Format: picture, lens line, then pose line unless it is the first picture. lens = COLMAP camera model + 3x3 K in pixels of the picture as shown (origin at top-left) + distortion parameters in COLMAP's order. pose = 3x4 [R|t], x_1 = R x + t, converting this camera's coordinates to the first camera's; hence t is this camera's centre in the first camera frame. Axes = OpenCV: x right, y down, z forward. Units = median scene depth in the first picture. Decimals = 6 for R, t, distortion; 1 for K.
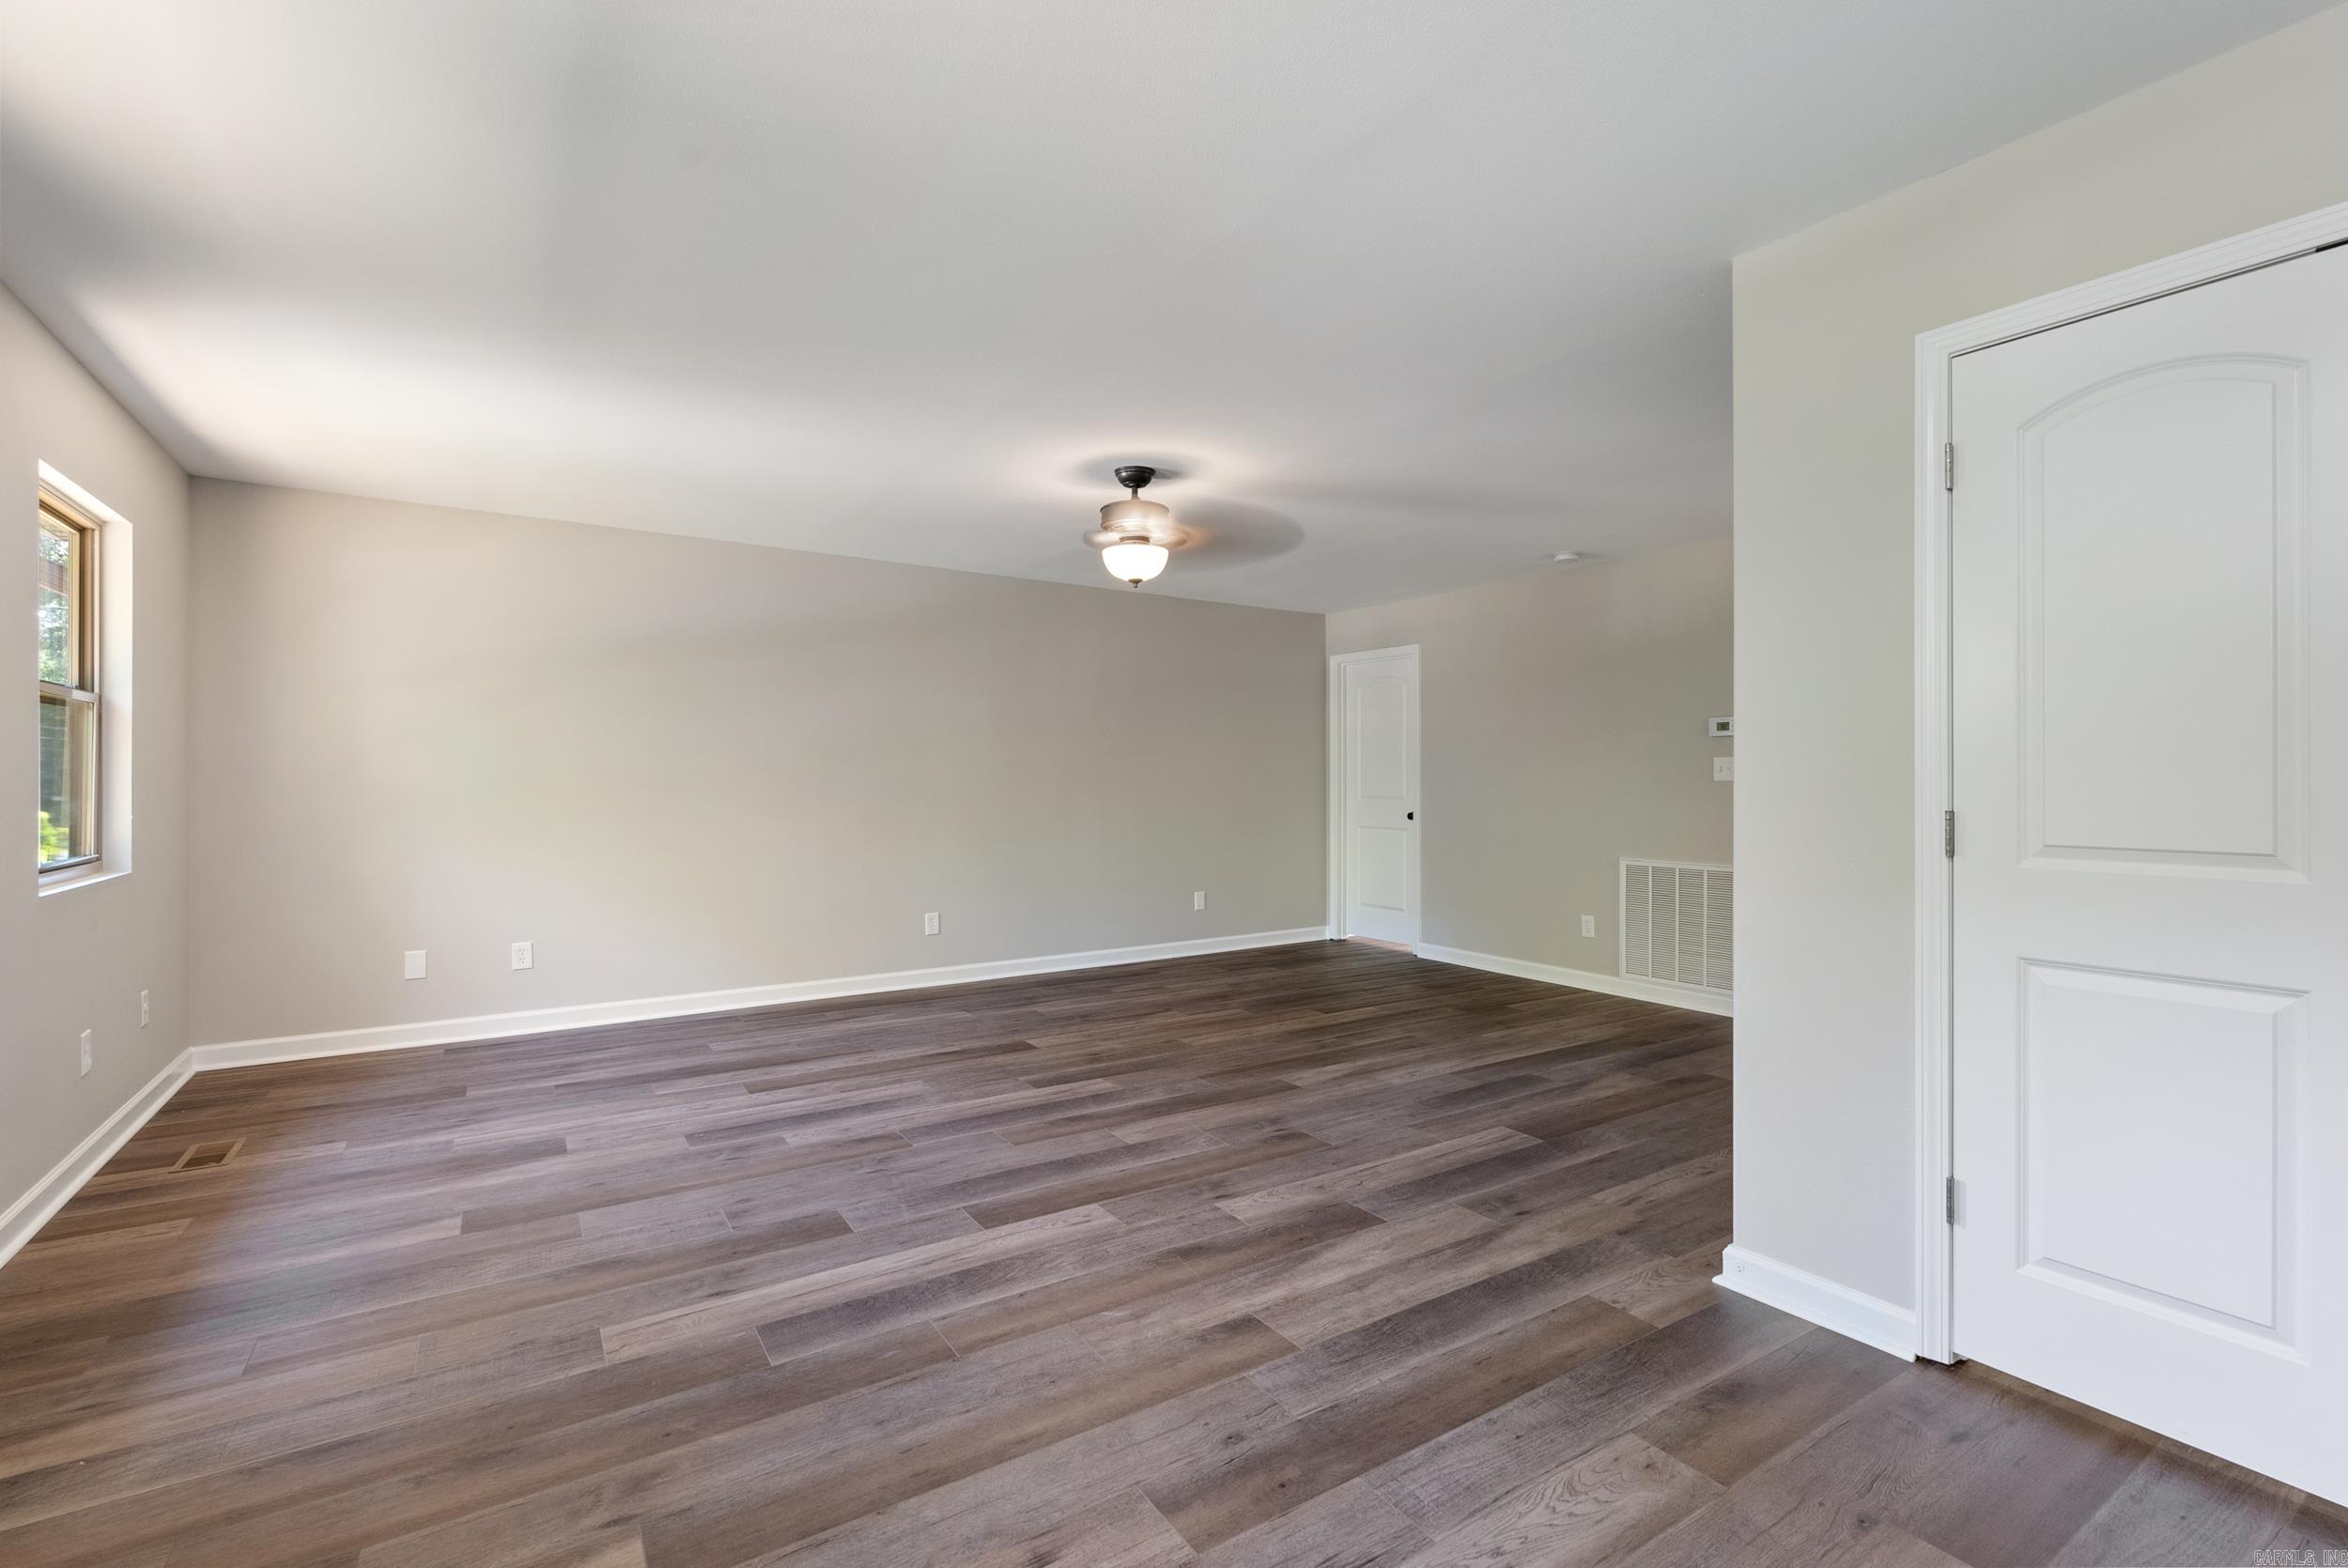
lens RADIAL K [[1040.4, 0, 1181.7], [0, 1040.4, 778.0], [0, 0, 1]] dist [-0.002445, -0.000243]
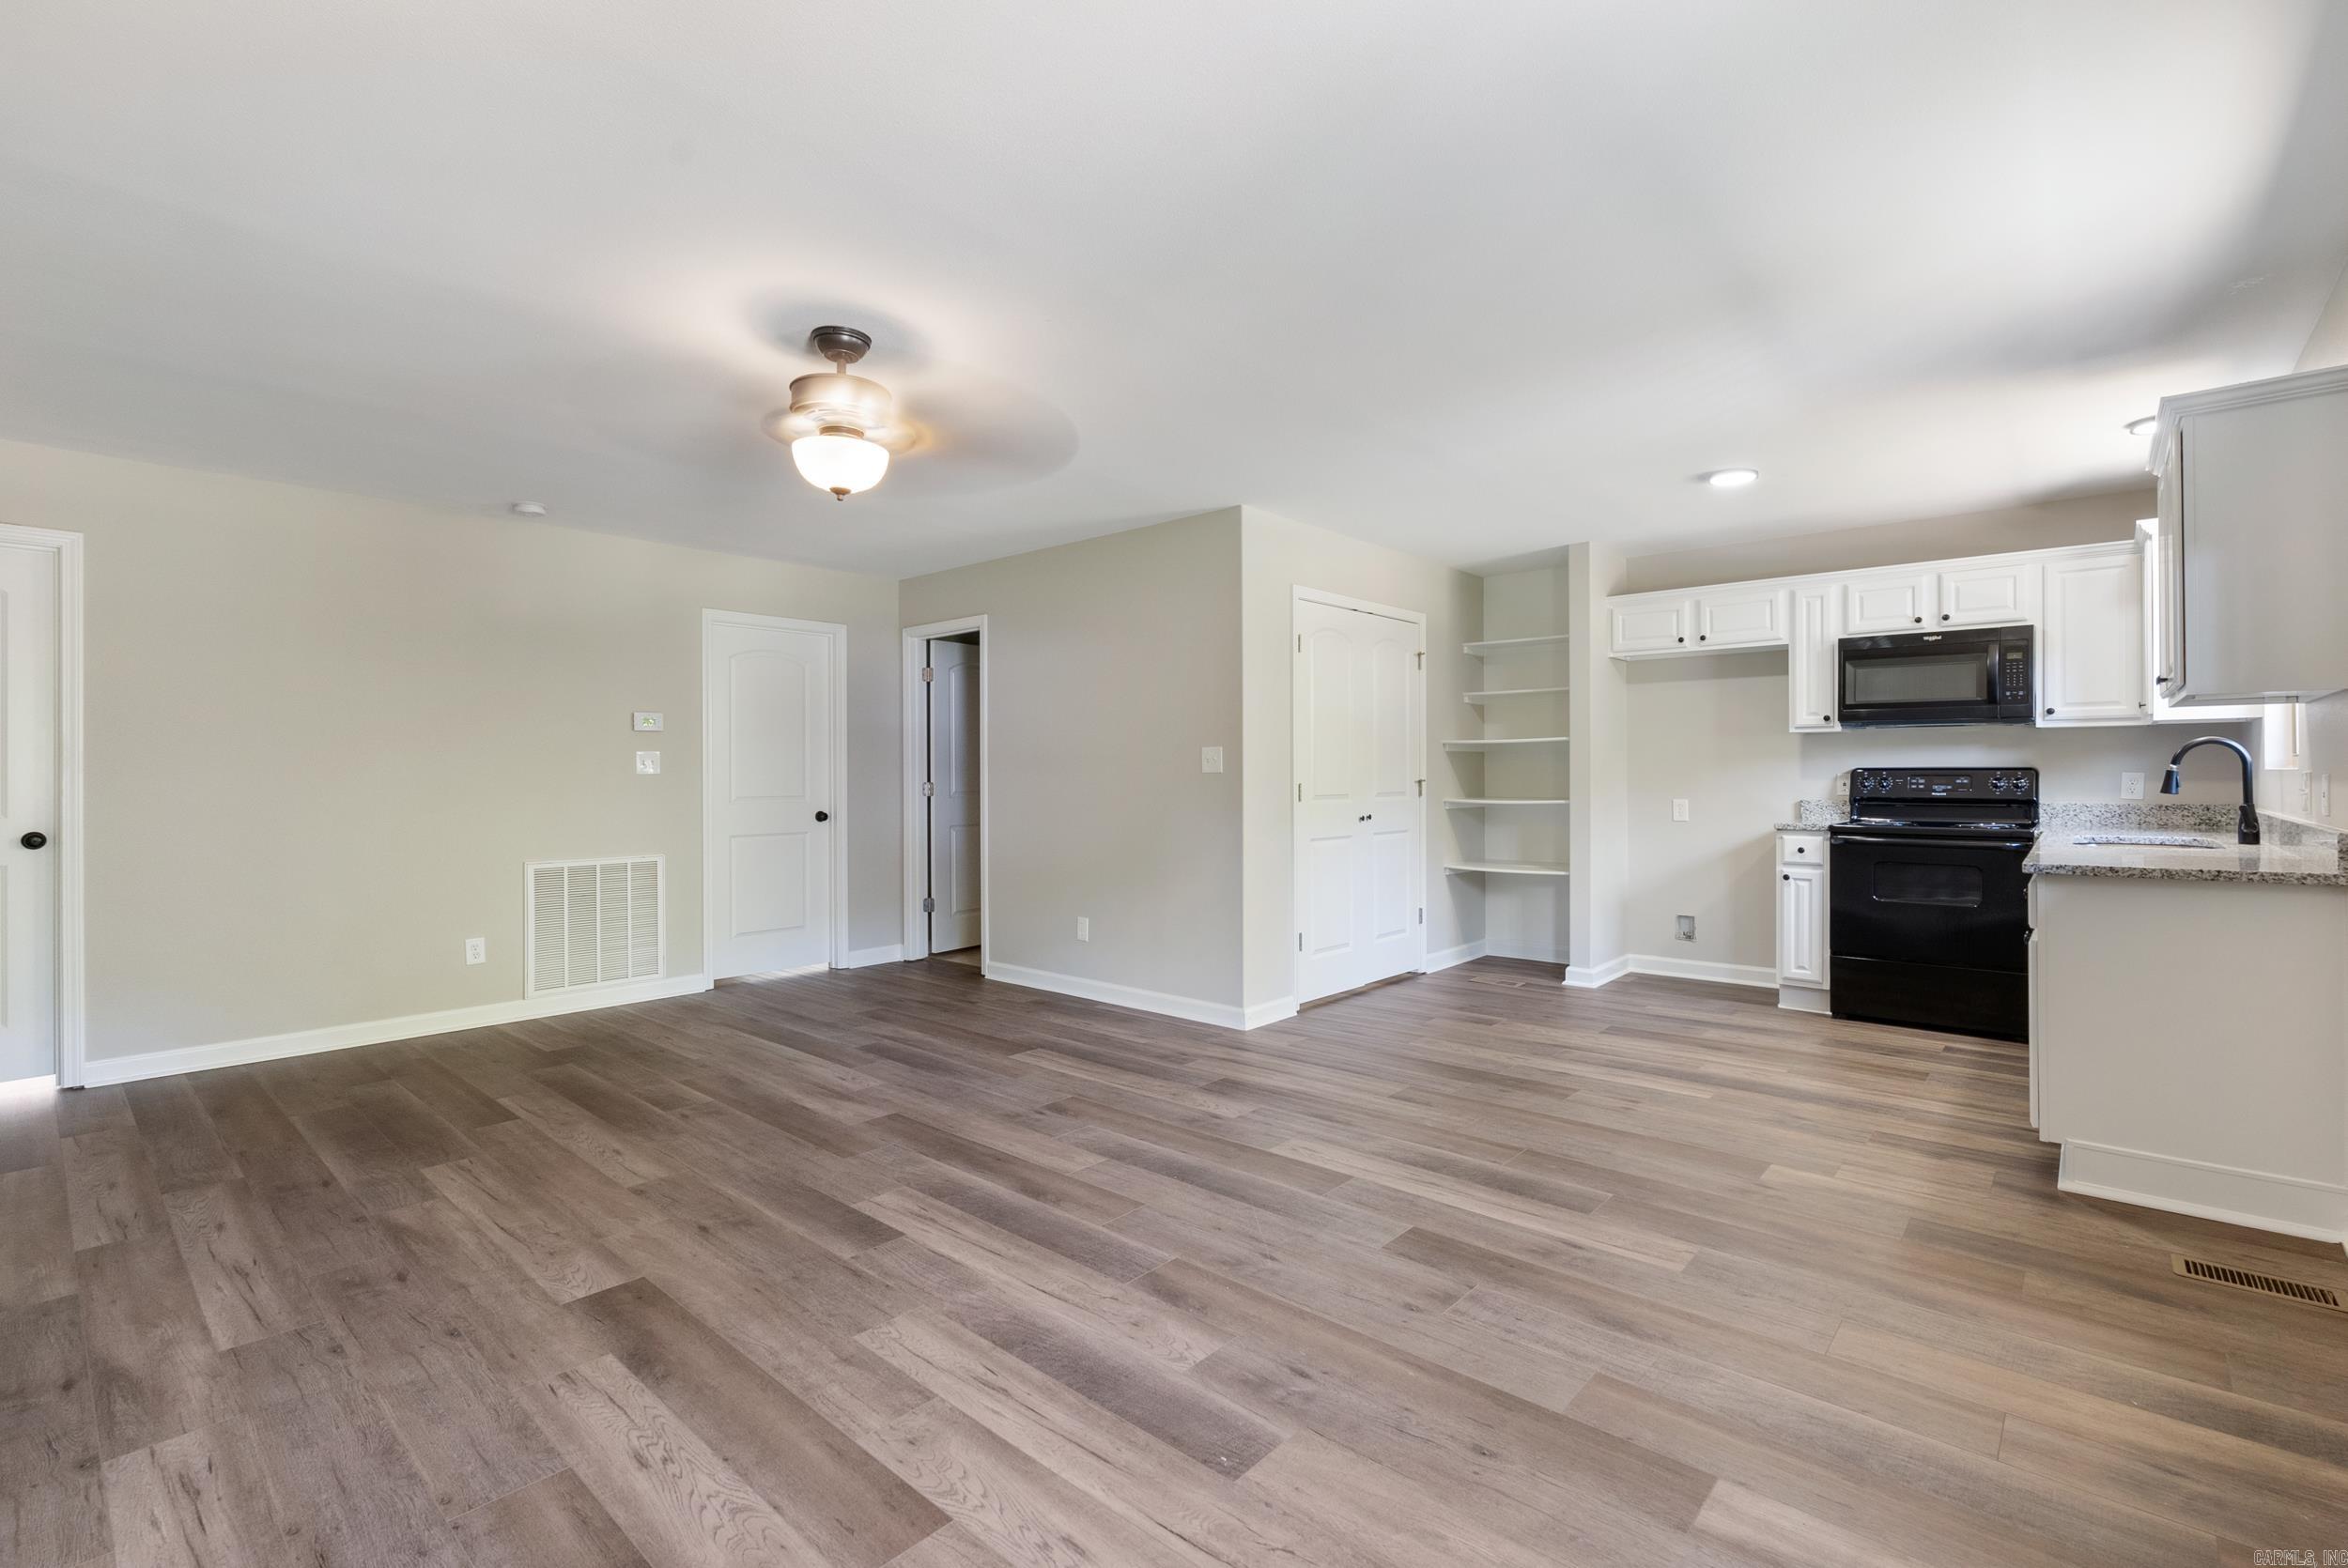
lens RADIAL K [[1048.8, 0, 1184.7], [0, 1048.8, 778.0], [0, 0, 1]] dist [-0.002098, -0.000453]
pose [[-0.261611, -0.002514, 0.965170, -0.910104], [0.001912, 0.999993, 0.003122, 0.006133], [-0.965172, 0.002662, -0.261604, 1.098728]]
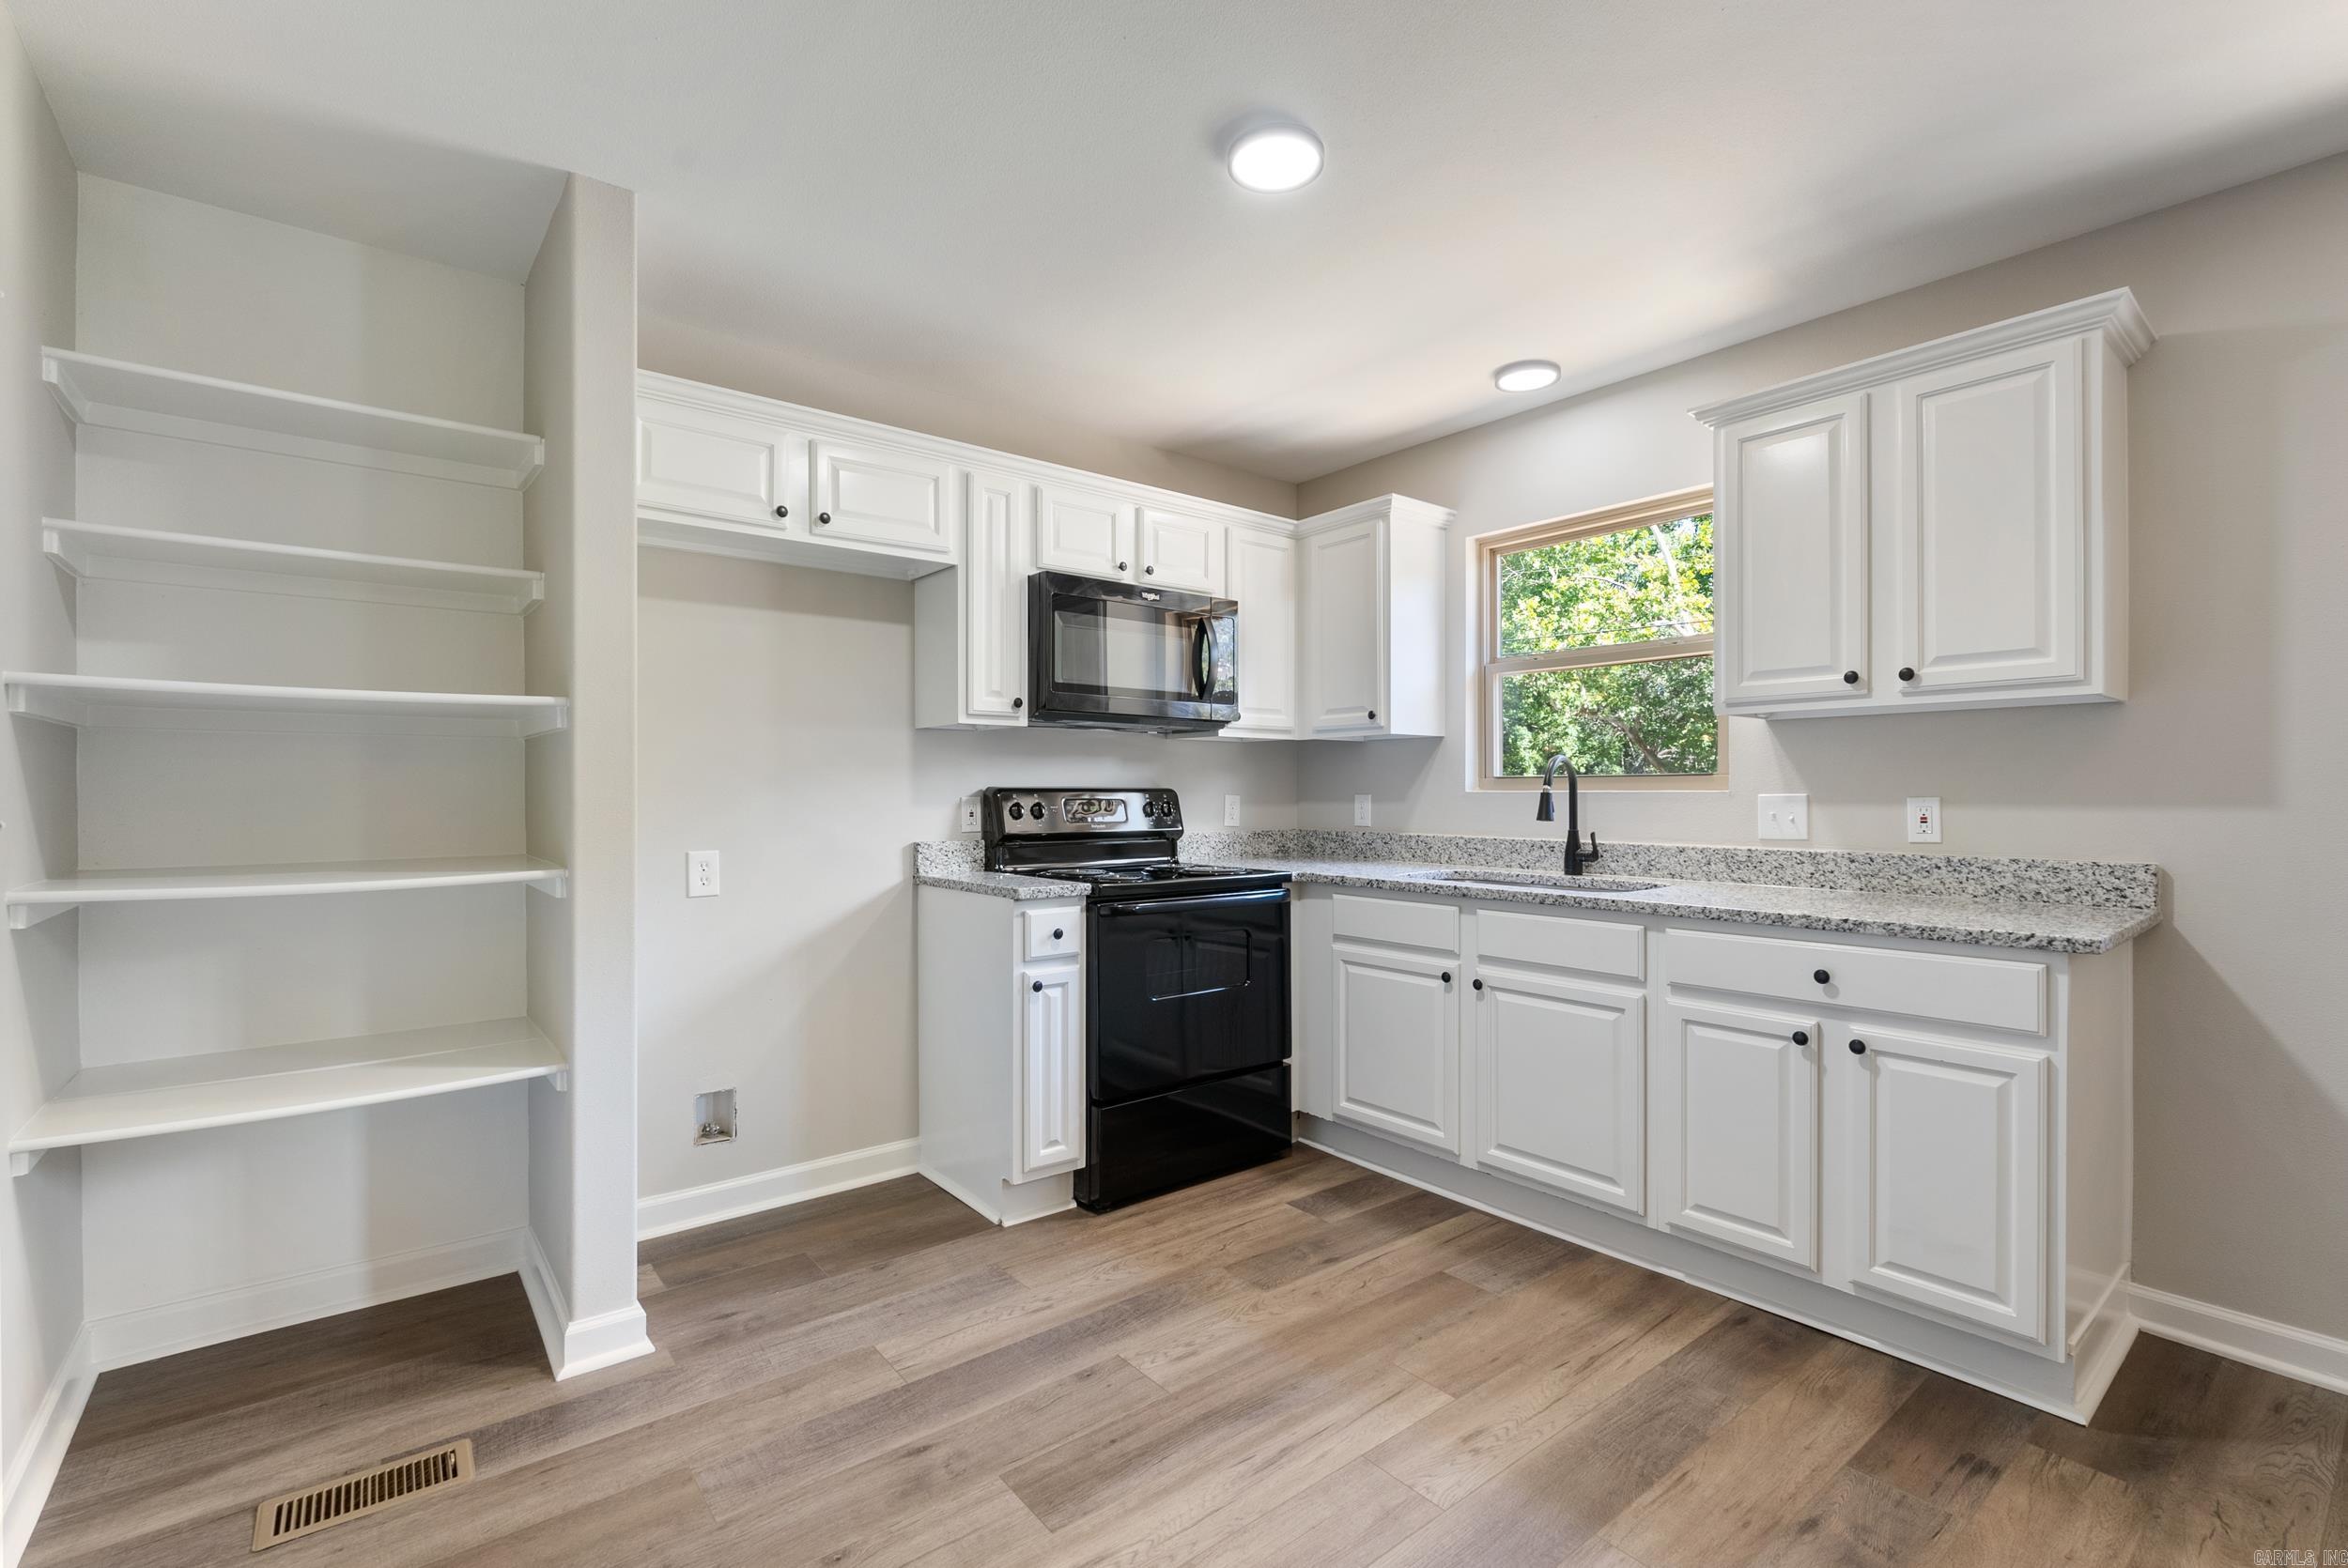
lens RADIAL K [[1041.5, 0, 1174.8], [0, 1041.5, 790.5], [0, 0, 1]] dist [-0.001305, 0.000128]
pose [[-0.995939, 0.001202, -0.090026, 0.189709], [0.001531, 0.999992, -0.003584, 0.004429], [0.090021, -0.003707, -0.995933, 0.726741]]
